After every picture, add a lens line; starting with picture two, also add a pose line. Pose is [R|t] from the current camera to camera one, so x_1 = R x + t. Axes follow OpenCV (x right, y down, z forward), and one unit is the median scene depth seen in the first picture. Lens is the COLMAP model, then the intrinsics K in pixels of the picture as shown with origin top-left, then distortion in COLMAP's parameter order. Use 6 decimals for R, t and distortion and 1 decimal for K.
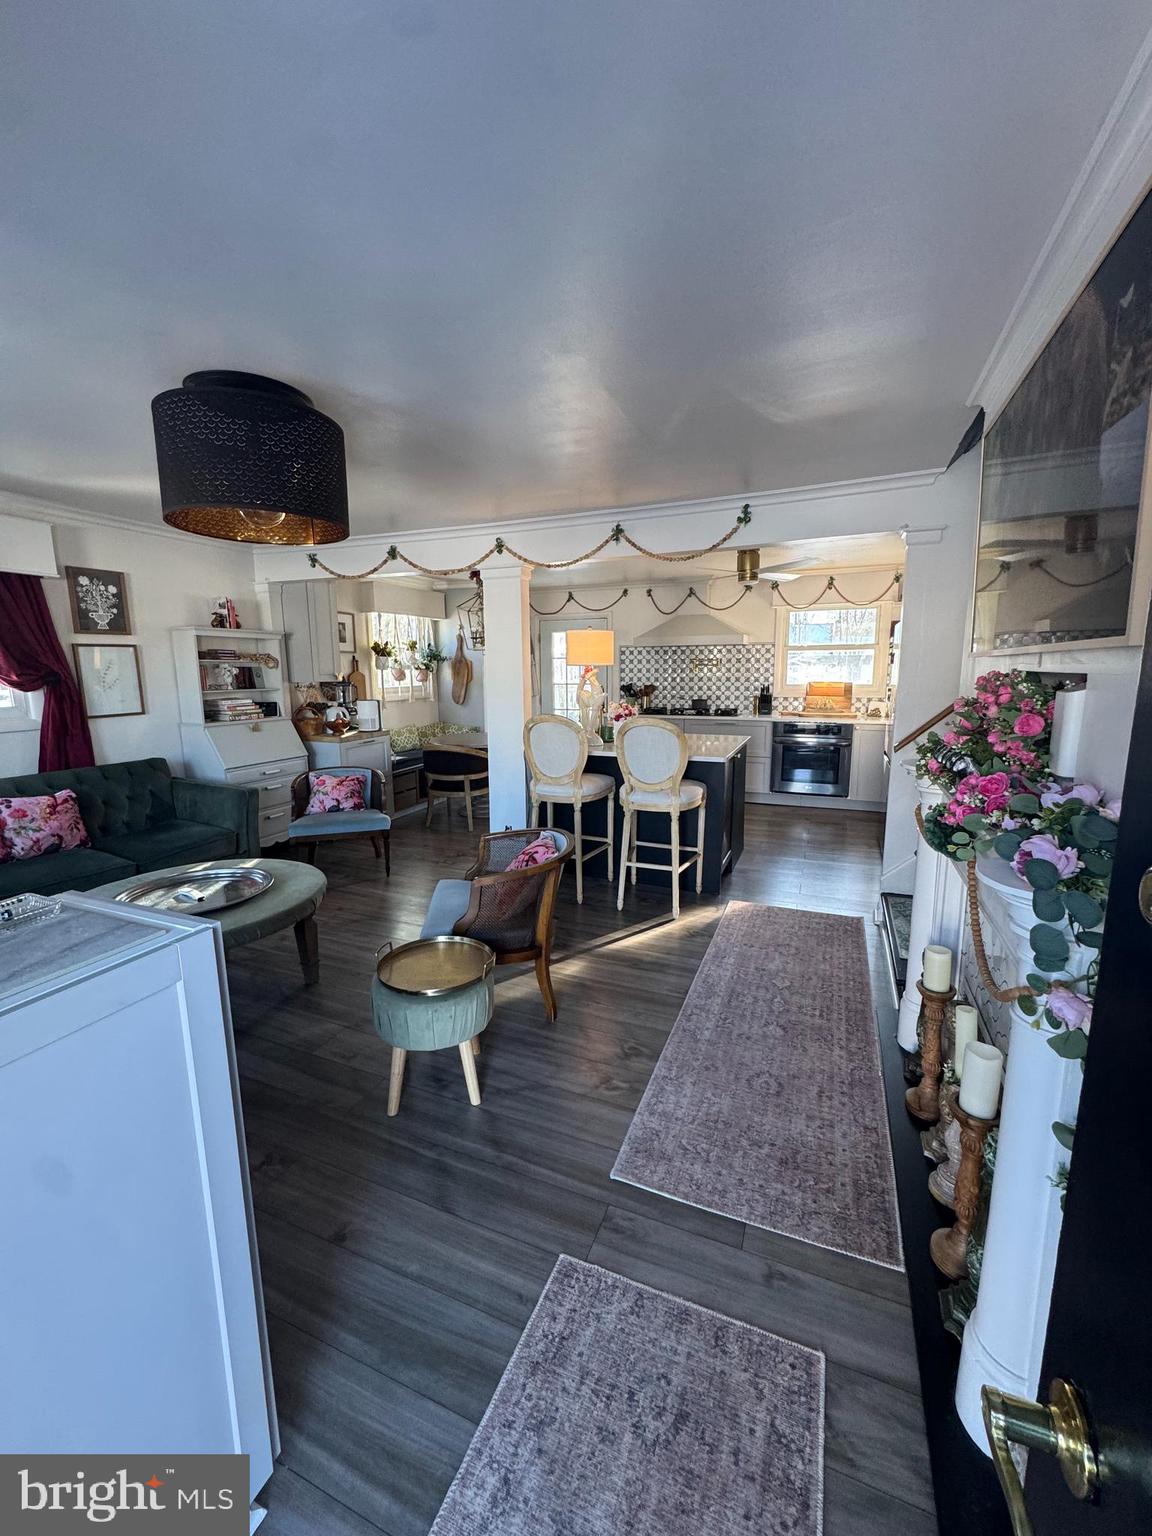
lens RADIAL K [[611.2, 0, 576.0], [0, 611.2, 768.0], [0, 0, 1]] dist [0.000664, 0.000013]
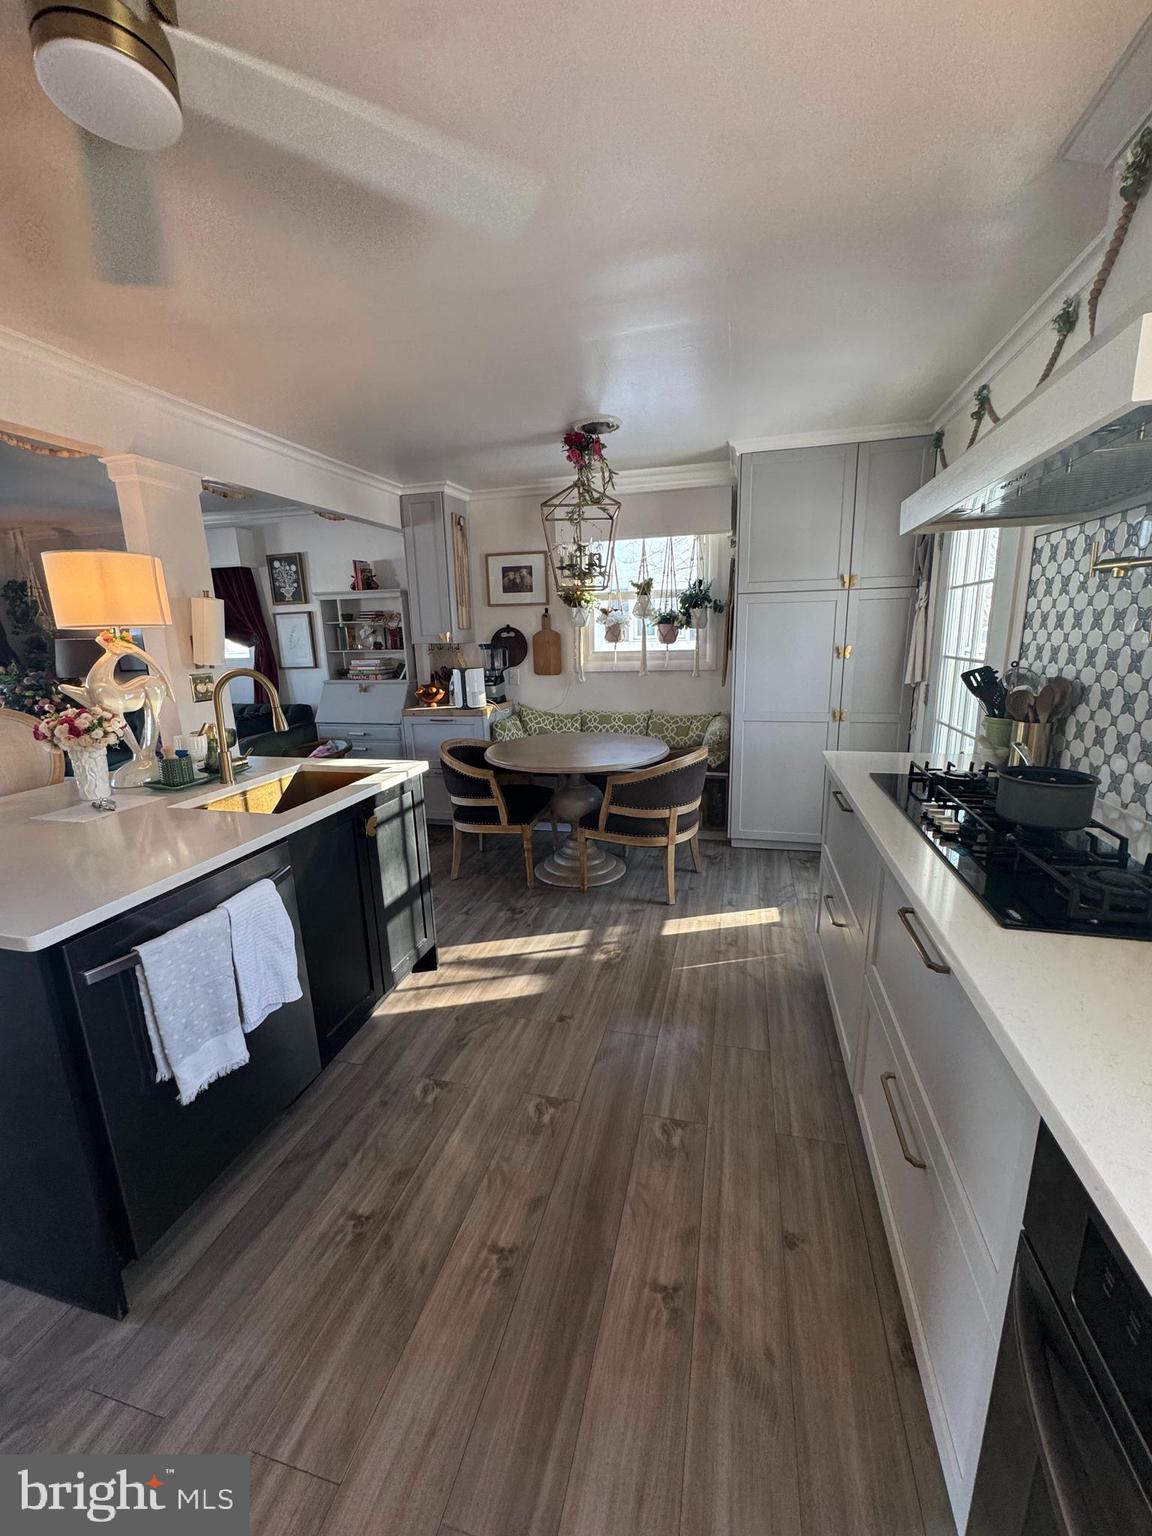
lens RADIAL K [[609.8, 0, 576.4], [0, 609.8, 769.4], [0, 0, 1]] dist [-0.001644, -0.000490]
pose [[0.142724, 0.227208, -0.963331, 0.547011], [-0.135565, 0.968610, 0.208369, -0.199348], [0.980435, 0.100855, 0.169045, 1.213459]]
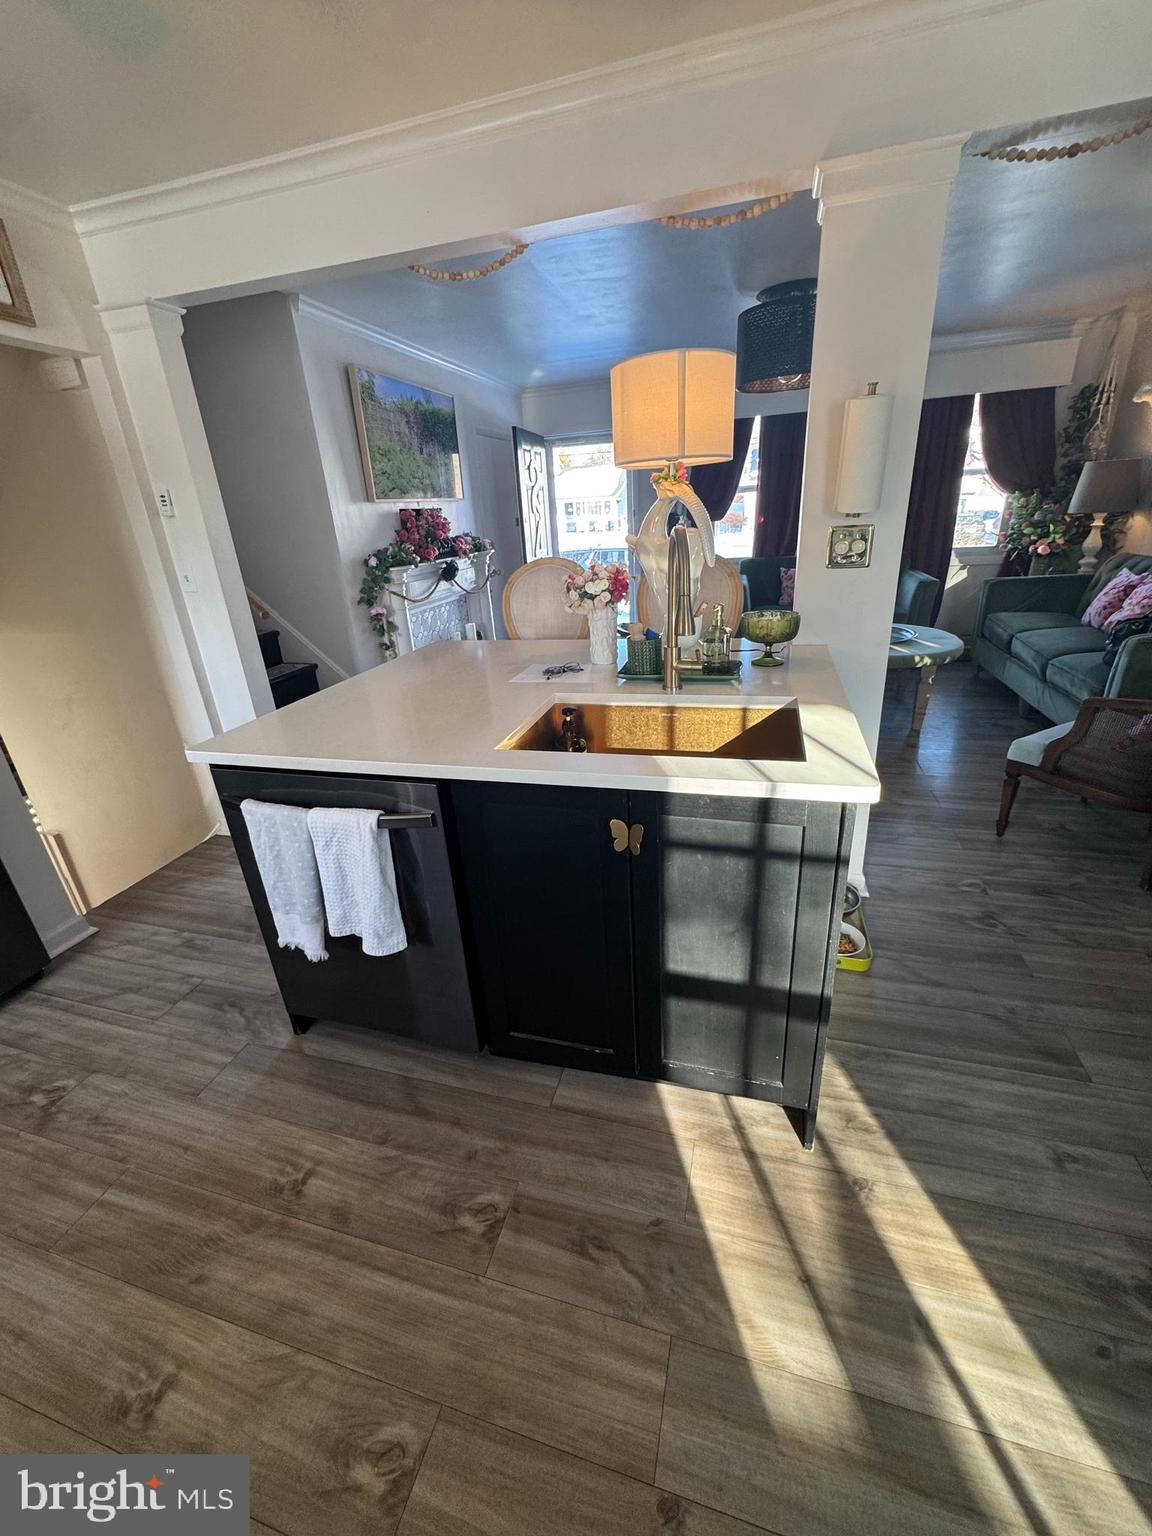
lens RADIAL K [[609.8, 0, 576.4], [0, 609.8, 769.4], [0, 0, 1]] dist [-0.001644, -0.000490]
pose [[-0.990524, 0.111733, -0.079867, 0.129918], [0.052318, 0.844635, 0.532780, -0.203365], [0.126987, 0.523553, -0.842477, 1.342857]]
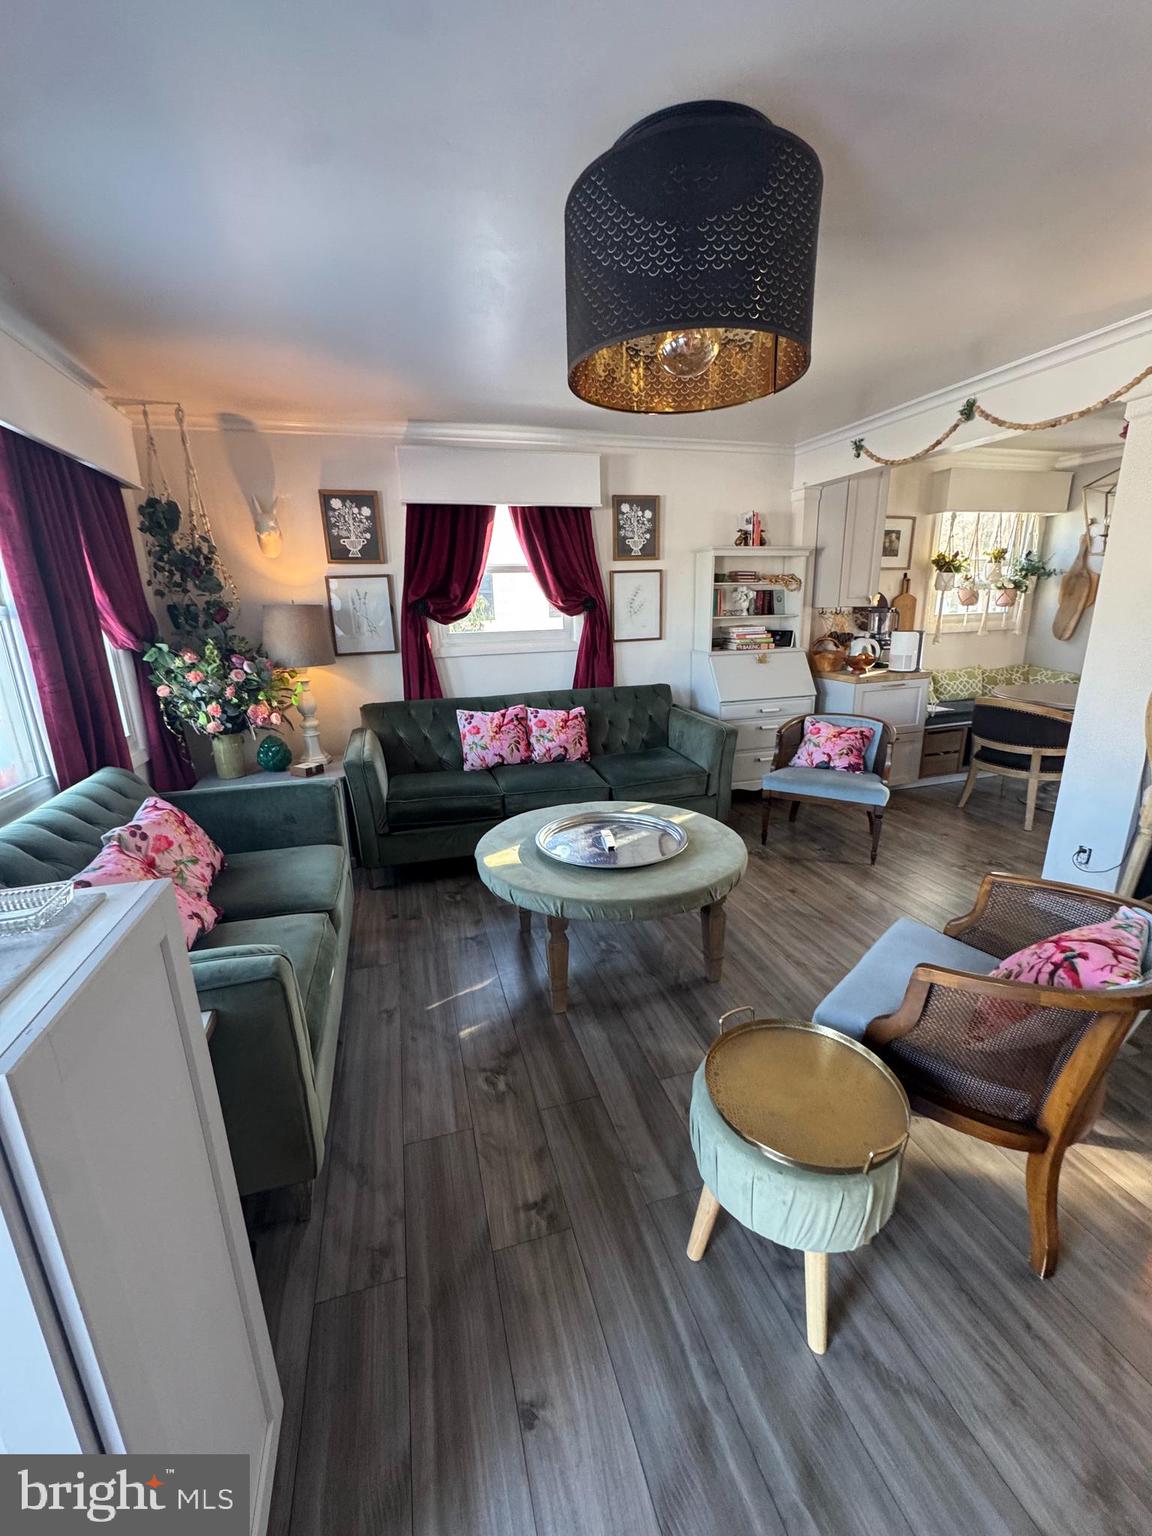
lens RADIAL K [[609.8, 0, 576.4], [0, 609.8, 769.4], [0, 0, 1]] dist [-0.001644, -0.000490]
pose [[0.632143, 0.194141, -0.750136, 0.008236], [-0.105853, 0.980664, 0.164601, -0.025833], [0.767587, -0.024647, 0.640471, 0.214652]]
